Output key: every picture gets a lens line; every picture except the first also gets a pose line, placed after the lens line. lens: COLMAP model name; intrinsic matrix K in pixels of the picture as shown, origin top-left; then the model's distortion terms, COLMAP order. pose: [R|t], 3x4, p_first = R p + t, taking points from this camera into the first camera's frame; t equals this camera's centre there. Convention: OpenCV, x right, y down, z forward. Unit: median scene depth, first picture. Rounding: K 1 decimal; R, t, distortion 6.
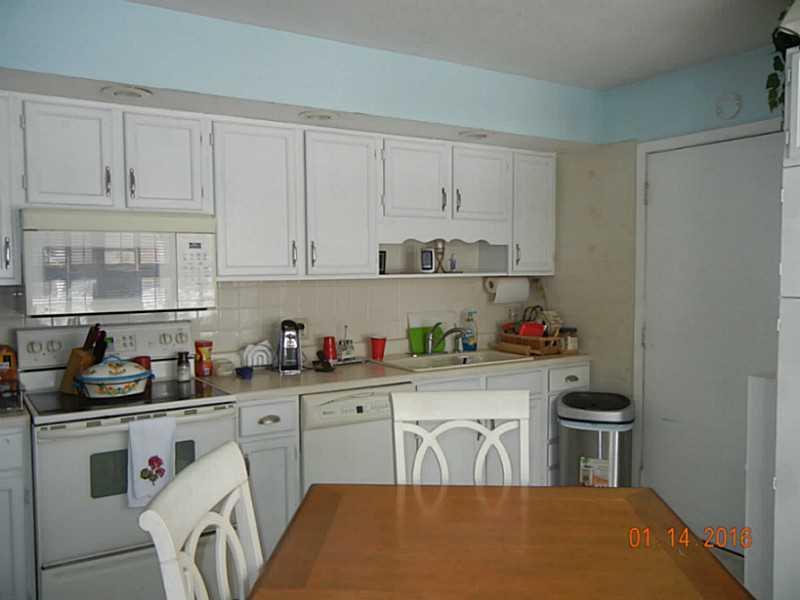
lens RADIAL K [[692.9, 0, 400.0], [0, 692.9, 300.0], [0, 0, 1]] dist [0.016468, 0.001462]
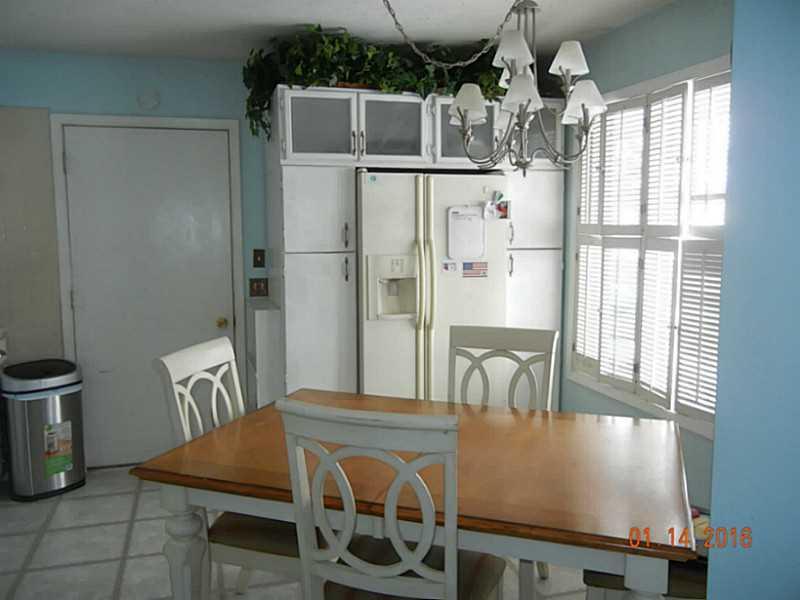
lens RADIAL K [[692.9, 0, 400.0], [0, 692.9, 300.0], [0, 0, 1]] dist [0.016468, 0.001462]
pose [[0.282078, -0.106713, 0.953438, -0.527702], [0.058249, 0.993866, 0.094005, -0.017971], [-0.957622, 0.029020, 0.286564, 0.220002]]
